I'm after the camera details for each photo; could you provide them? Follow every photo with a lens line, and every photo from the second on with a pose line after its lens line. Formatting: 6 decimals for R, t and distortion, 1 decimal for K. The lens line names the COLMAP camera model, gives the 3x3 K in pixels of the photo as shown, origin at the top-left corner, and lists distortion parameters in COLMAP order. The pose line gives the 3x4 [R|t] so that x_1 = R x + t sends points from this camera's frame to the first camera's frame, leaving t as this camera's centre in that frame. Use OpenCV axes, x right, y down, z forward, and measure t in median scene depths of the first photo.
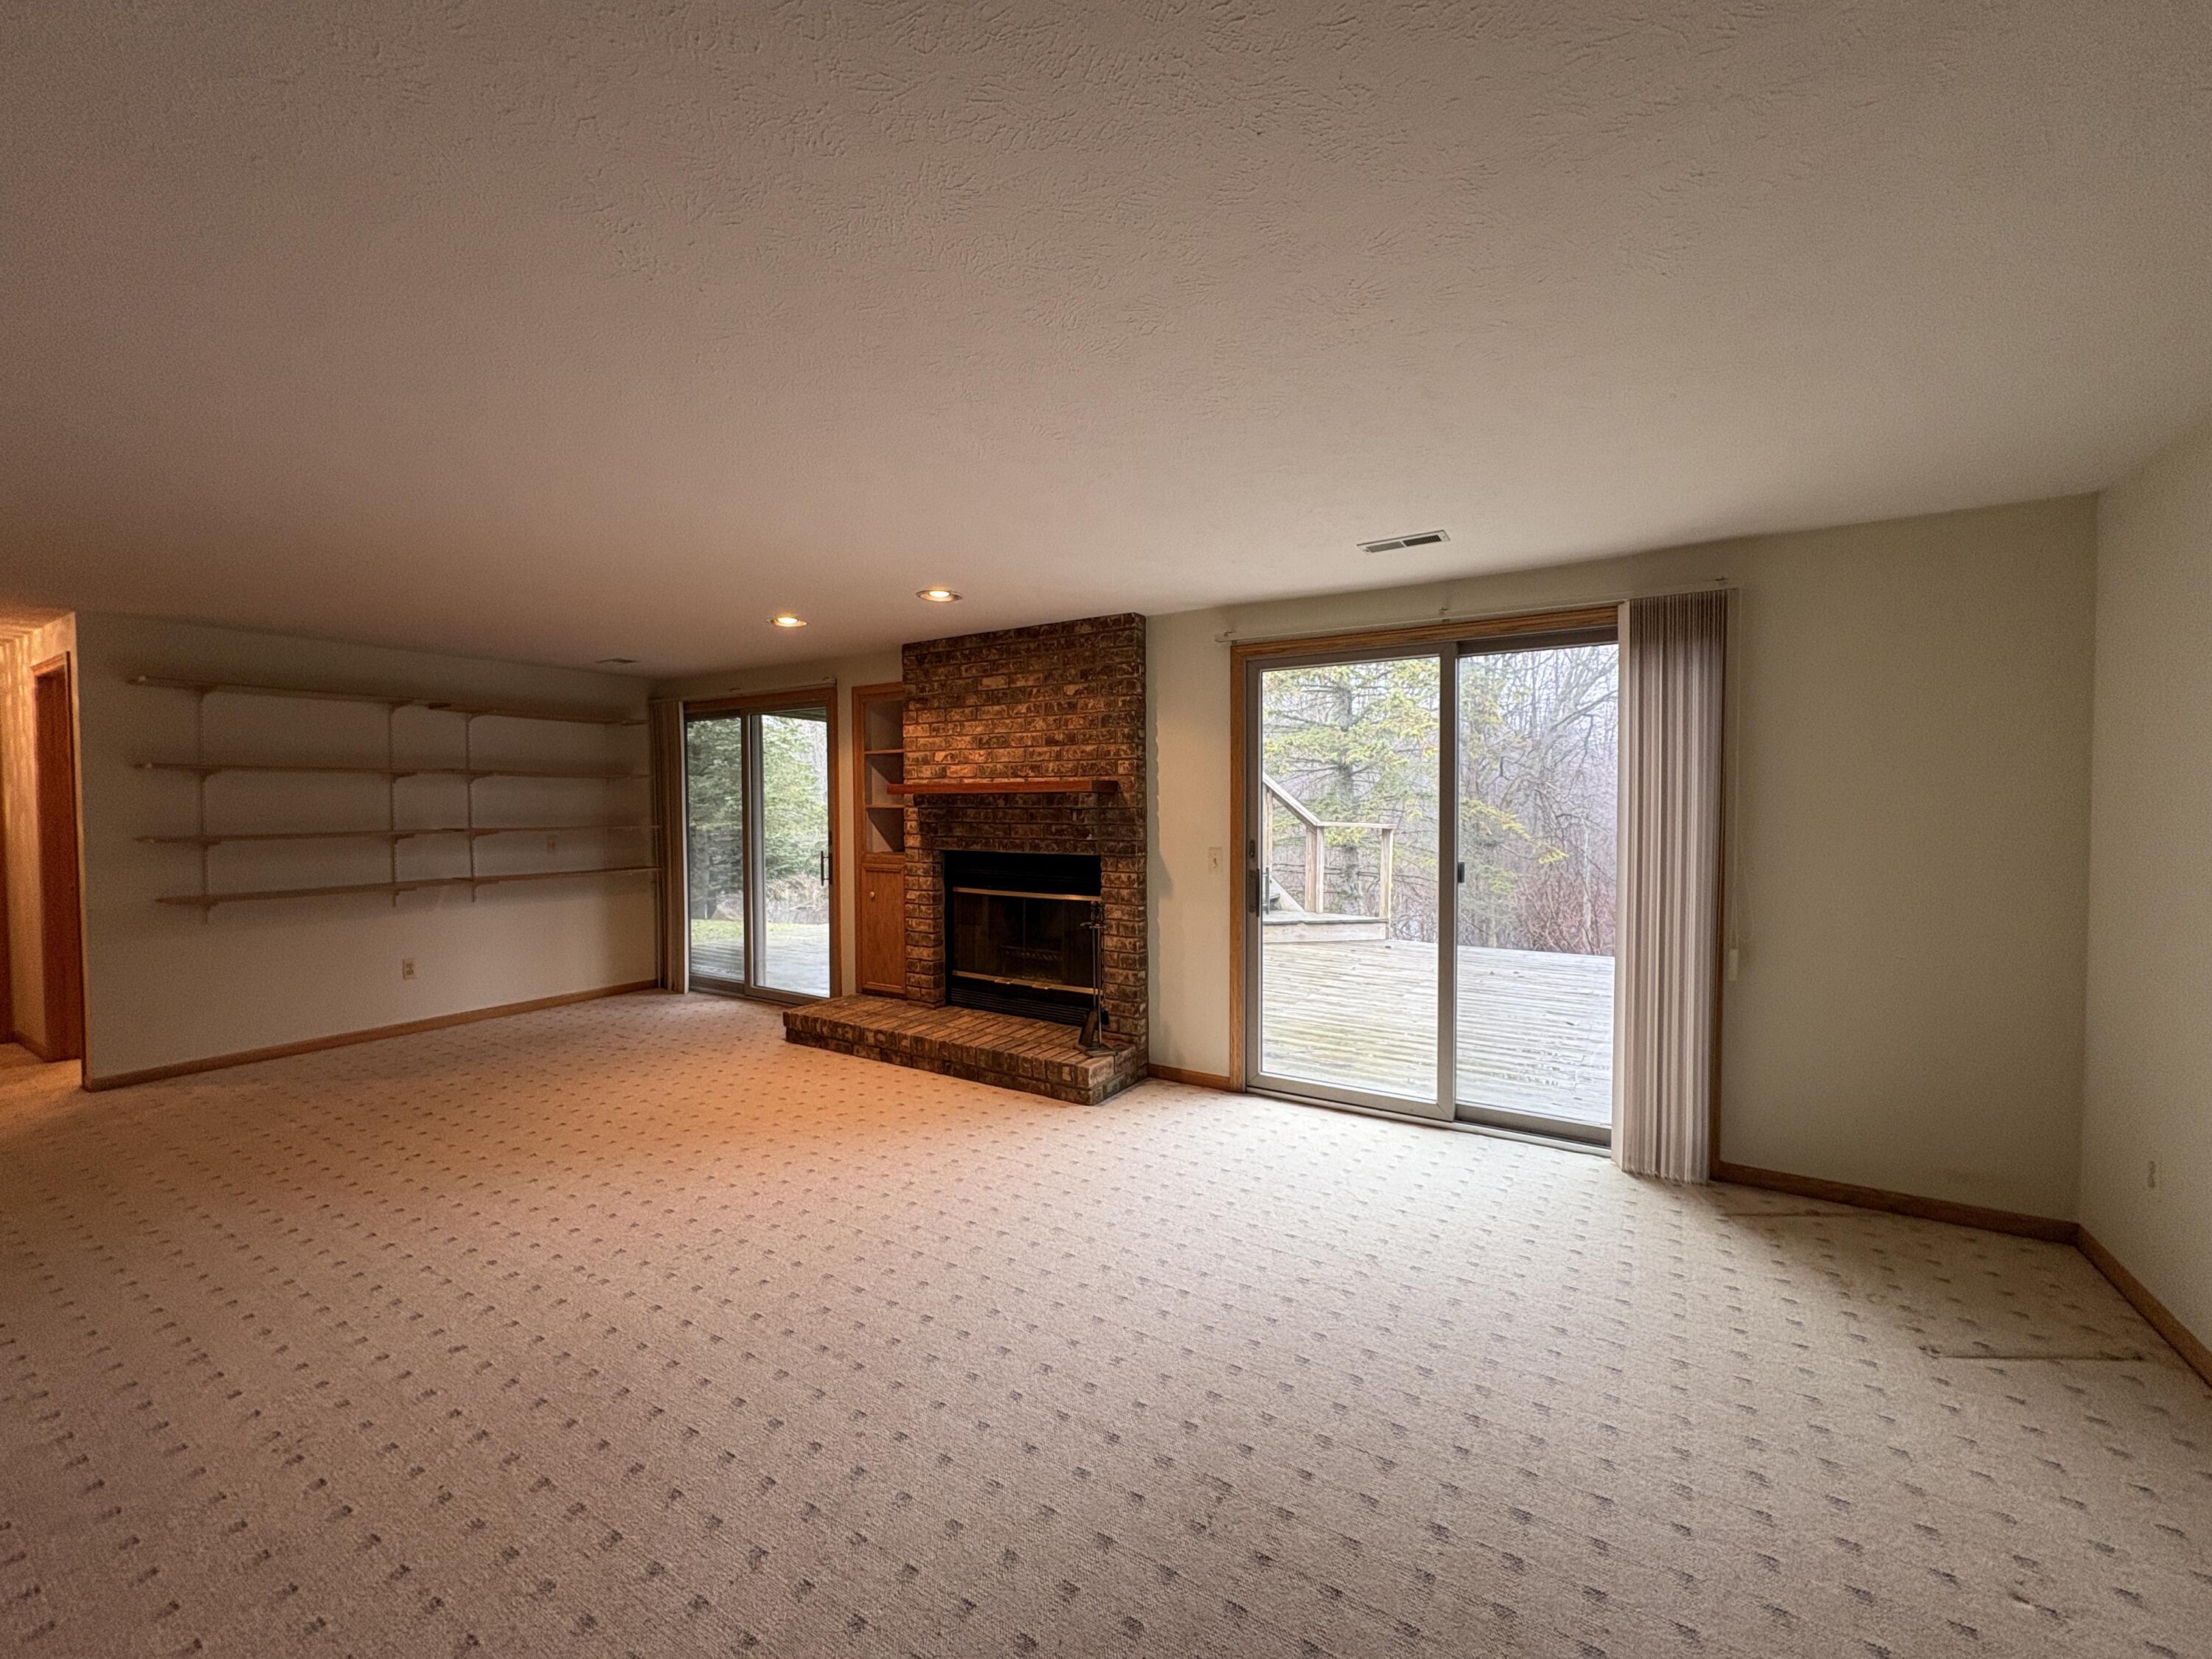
lens RADIAL K [[881.6, 0, 1113.7], [0, 881.6, 825.1], [0, 0, 1]] dist [-0.001410, 0.001487]
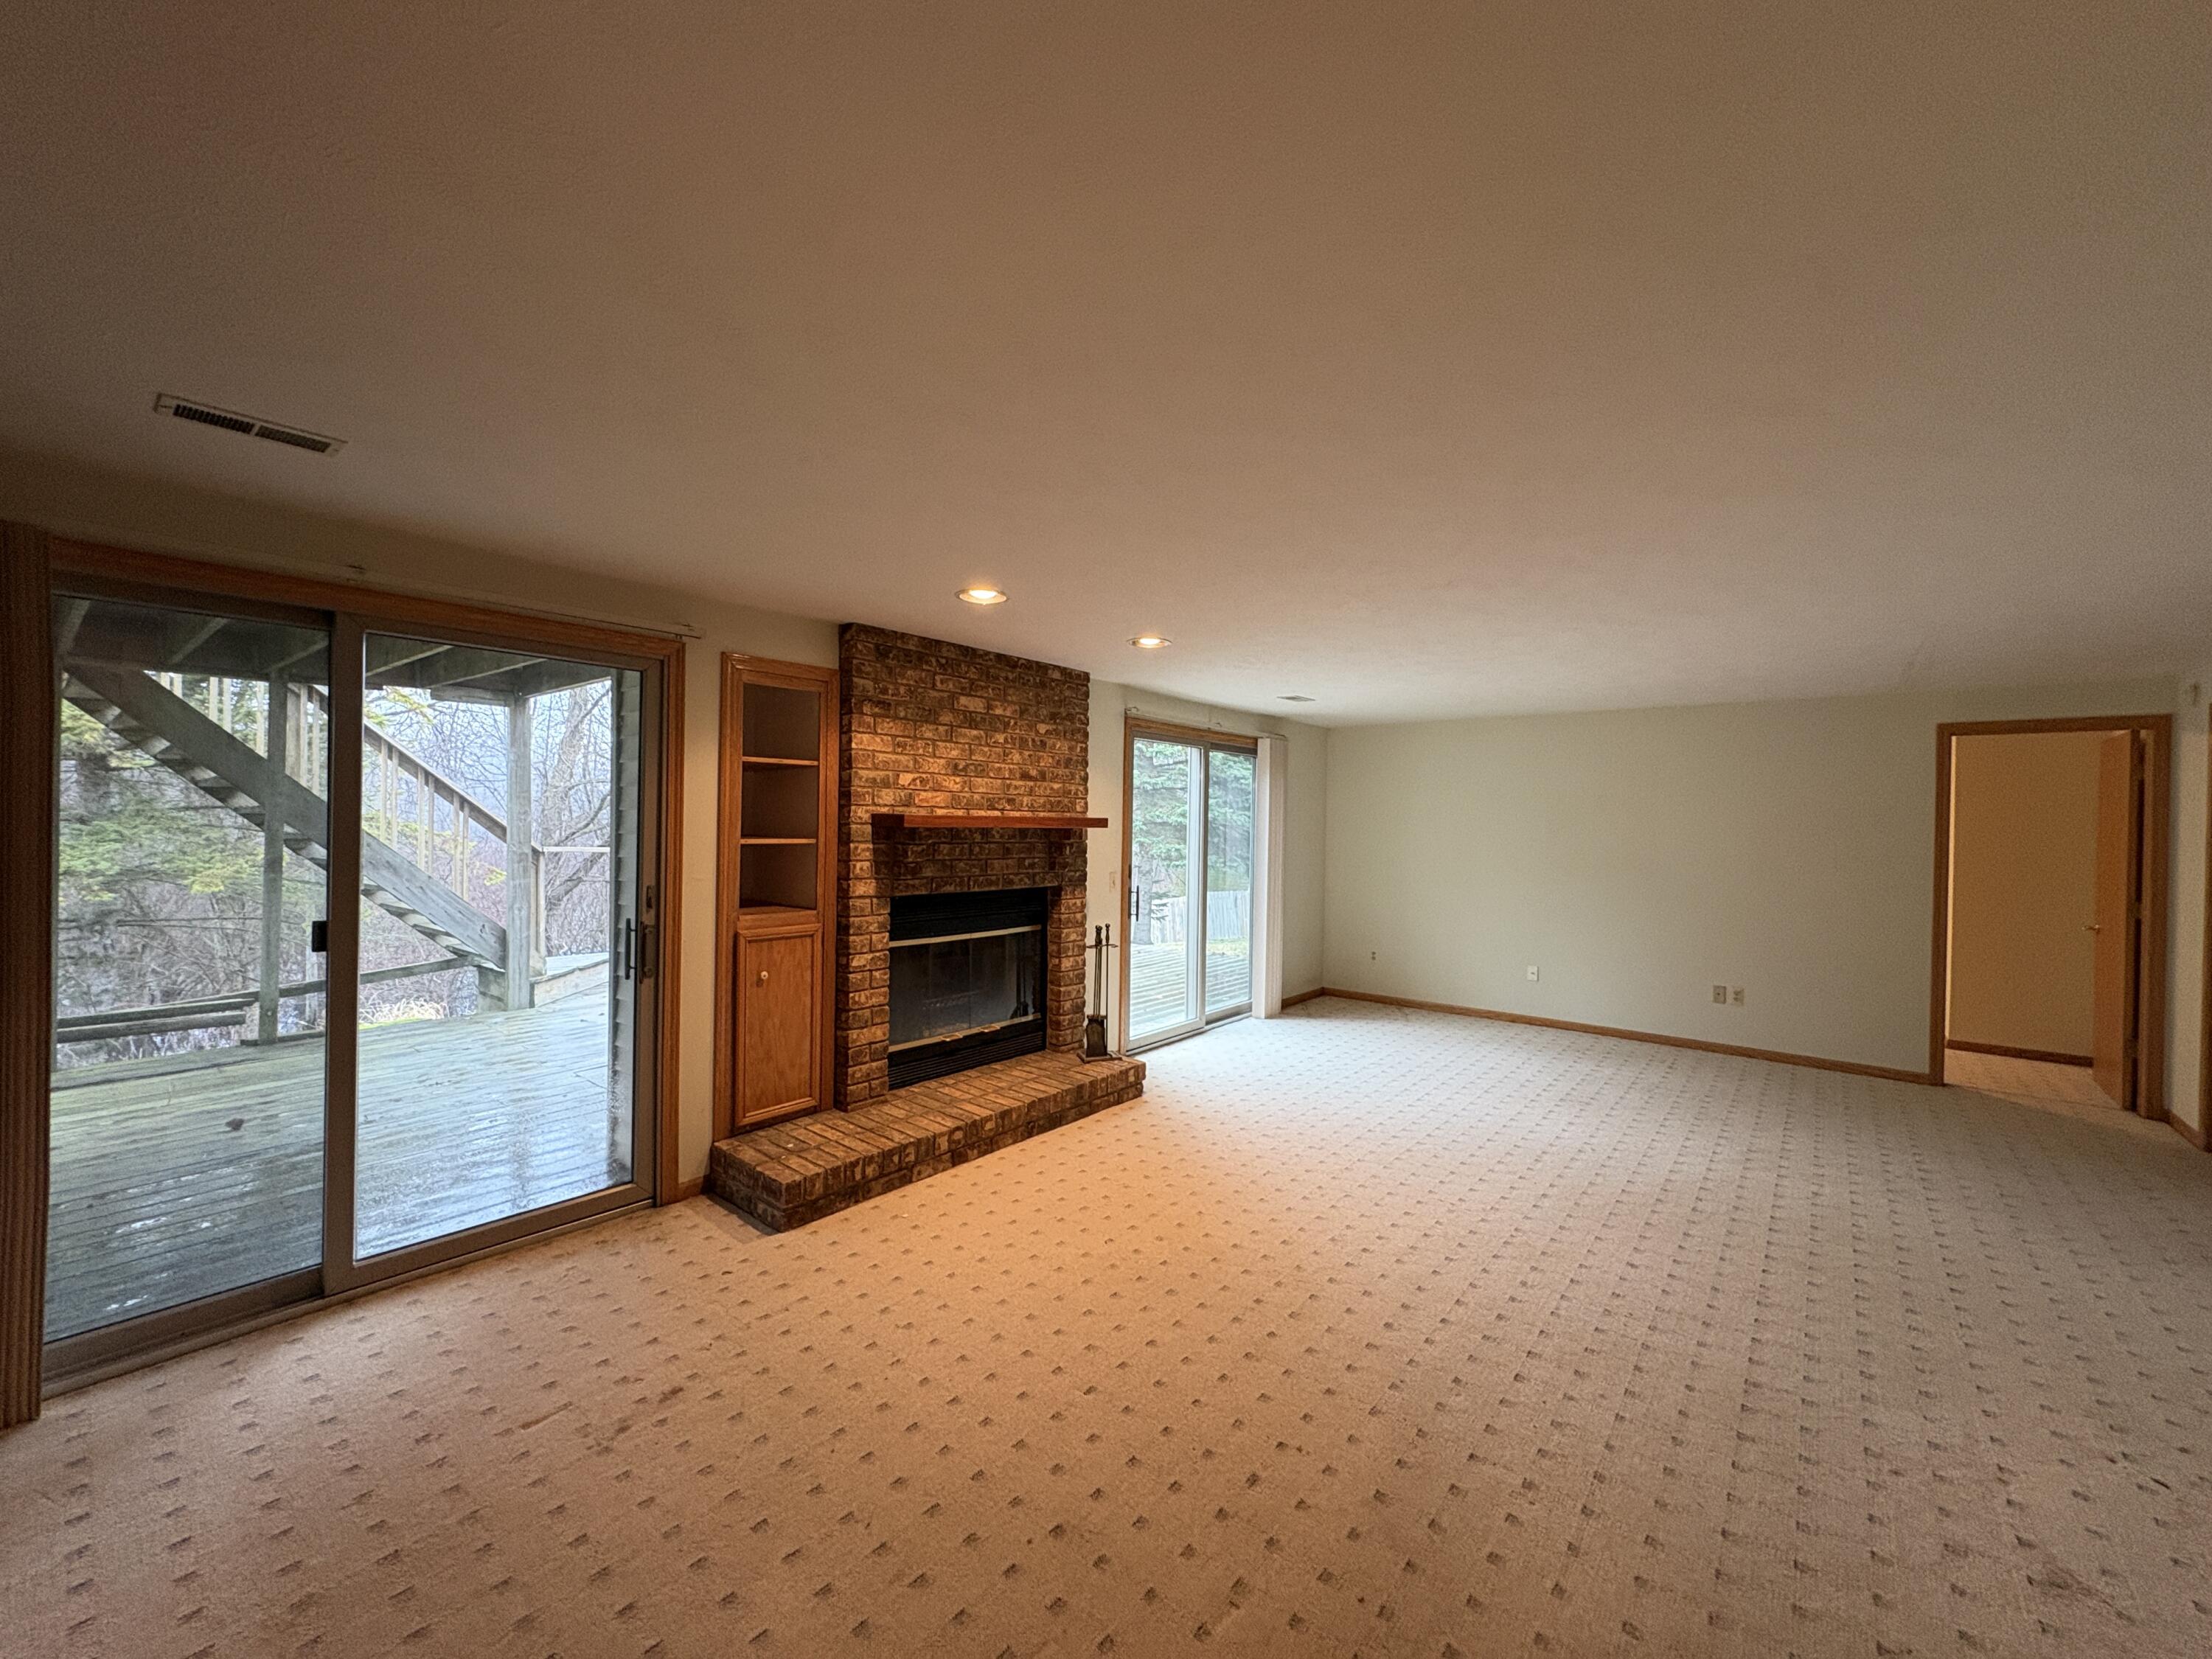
lens RADIAL K [[881.6, 0, 1100.5], [0, 881.6, 824.8], [0, 0, 1]] dist [-0.001410, 0.001487]
pose [[0.136834, 0.001379, 0.990593, -1.019869], [0.007915, 0.999966, -0.002485, -0.034886], [-0.990562, 0.008180, 0.136818, 0.753961]]
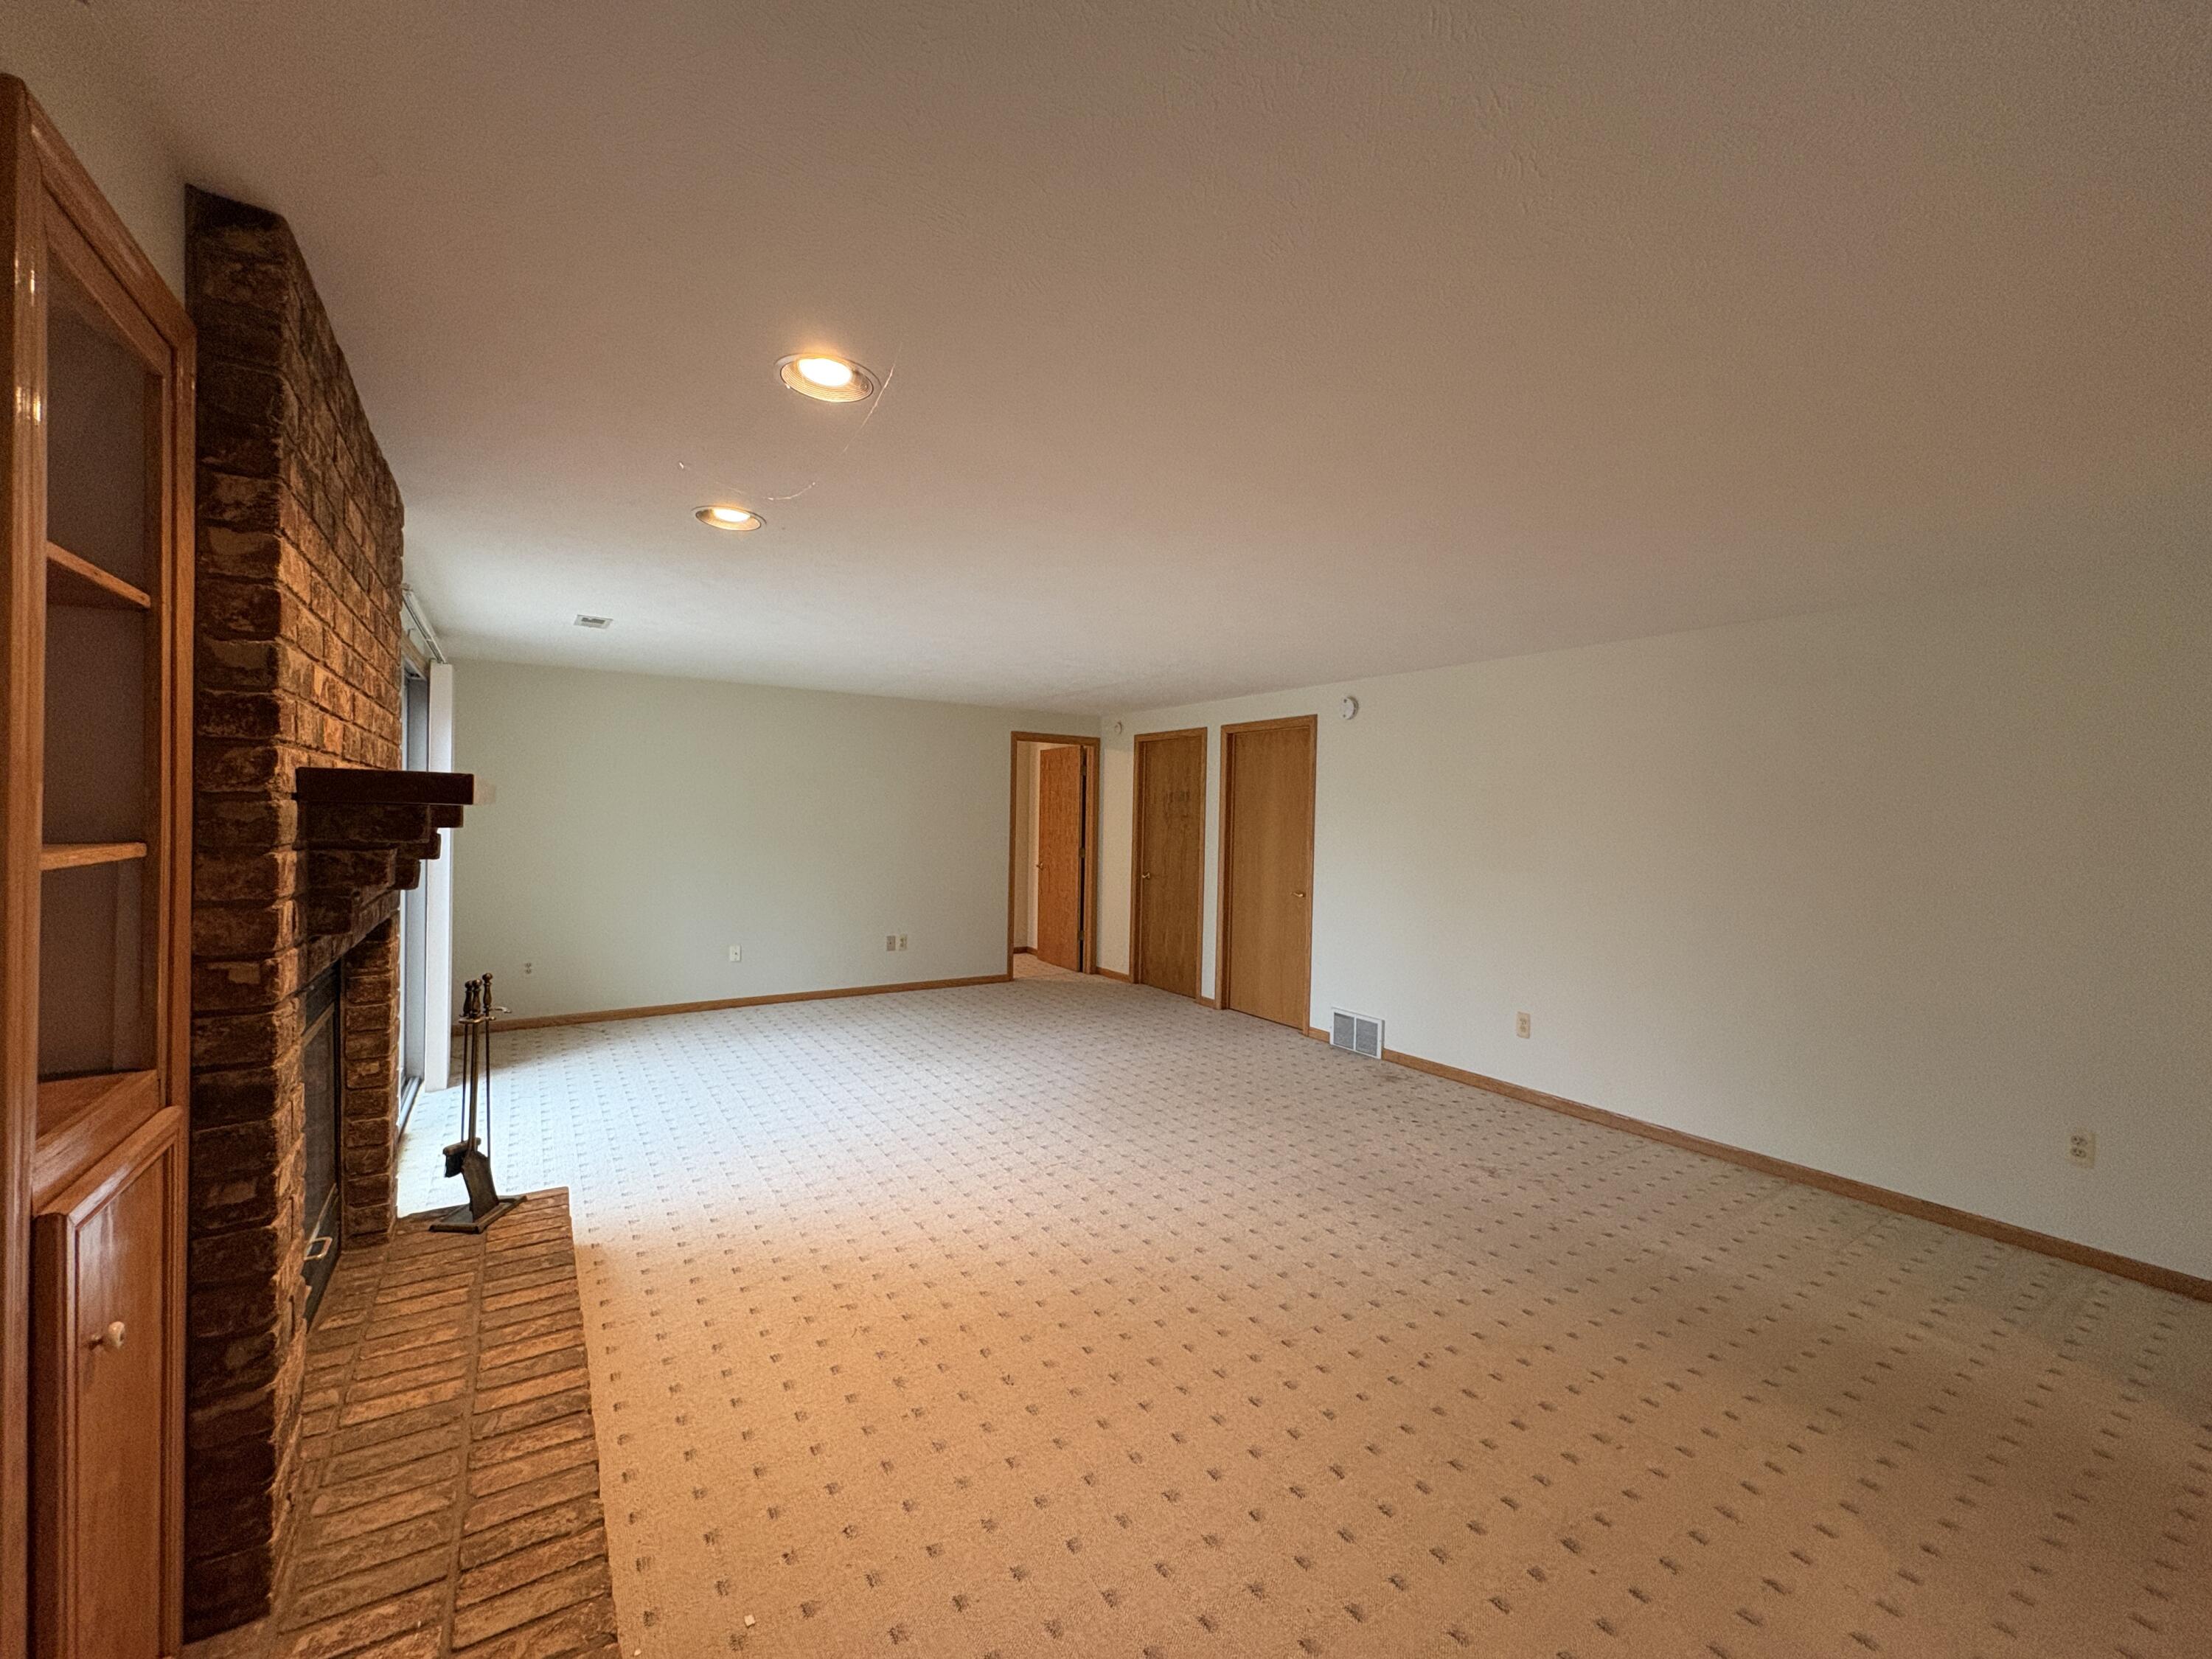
lens RADIAL K [[881.6, 0, 1114.5], [0, 881.6, 825.5], [0, 0, 1]] dist [-0.001410, 0.001487]
pose [[-0.909320, -0.019483, 0.415641, -0.616203], [-0.005742, 0.999396, 0.034284, -0.041014], [-0.416057, 0.028788, -0.908883, 1.232285]]
